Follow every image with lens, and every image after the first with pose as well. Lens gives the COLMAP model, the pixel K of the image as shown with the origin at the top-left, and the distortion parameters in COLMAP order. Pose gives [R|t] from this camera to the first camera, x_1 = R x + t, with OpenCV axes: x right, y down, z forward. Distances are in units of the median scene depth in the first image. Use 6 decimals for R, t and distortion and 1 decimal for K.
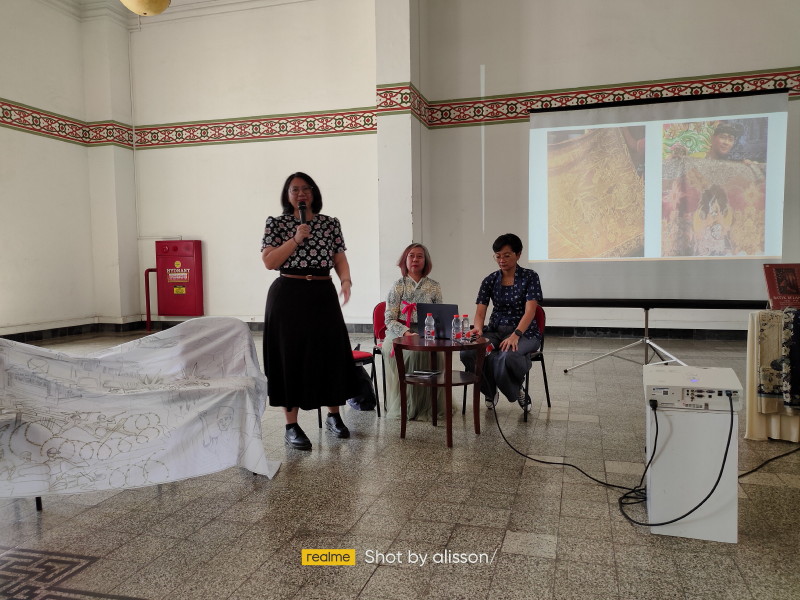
lens RADIAL K [[612.8, 0, 401.1], [0, 612.8, 301.6], [0, 0, 1]] dist [0.044034, -0.027527]
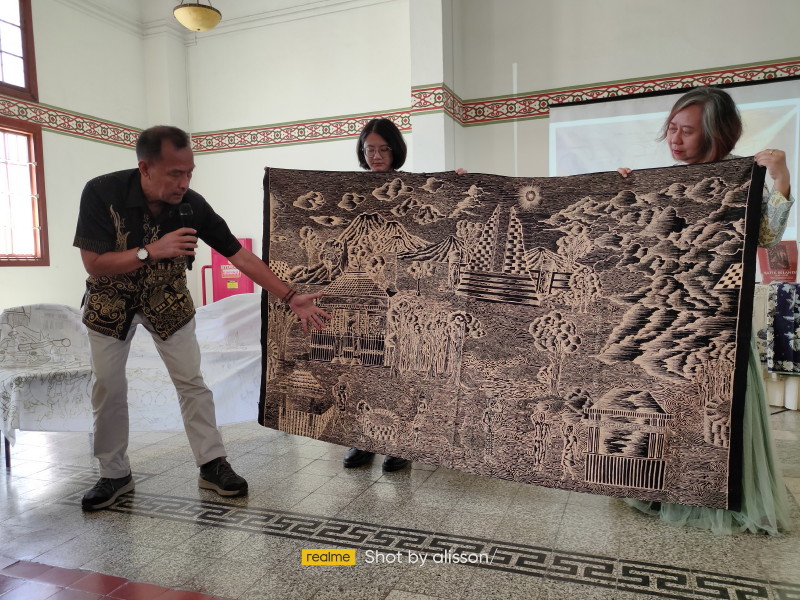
lens RADIAL K [[619.5, 0, 401.5], [0, 619.5, 301.0], [0, 0, 1]] dist [0.037420, -0.018081]
pose [[0.996103, -0.007458, -0.087877, 0.034043], [0.007084, 0.999964, -0.004573, 0.019965], [0.087908, 0.003932, 0.996121, -0.060600]]
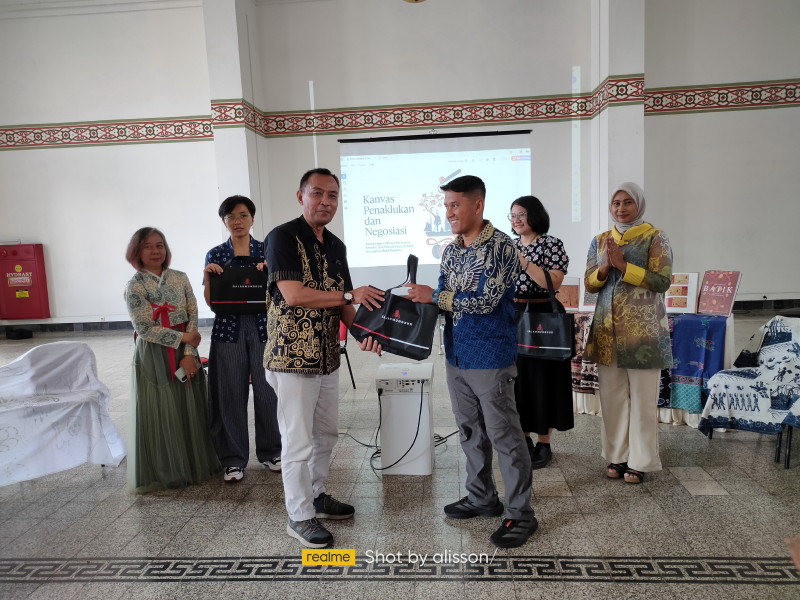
lens RADIAL K [[612.8, 0, 401.1], [0, 612.8, 301.6], [0, 0, 1]] dist [0.044034, -0.027527]
pose [[0.977931, -0.051400, 0.202508, 0.049001], [0.041952, 0.997834, 0.050677, -0.038878], [-0.204674, -0.041063, 0.977968, -0.144932]]
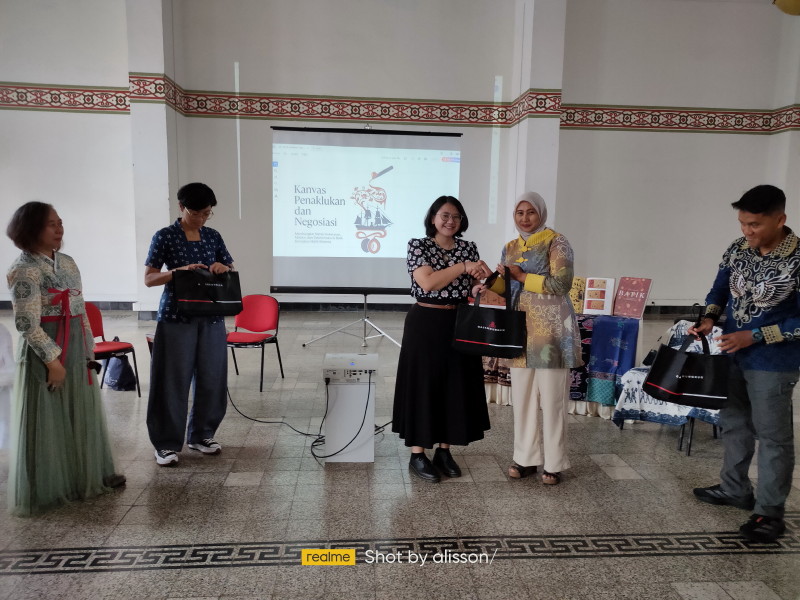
lens RADIAL K [[609.3, 0, 401.1], [0, 609.3, 303.2], [0, 0, 1]] dist [0.036707, -0.012657]
pose [[0.934181, -0.015286, 0.356472, 0.012139], [-0.009089, 0.997738, 0.066604, -0.039228], [-0.356684, -0.065460, 0.931929, -0.143048]]
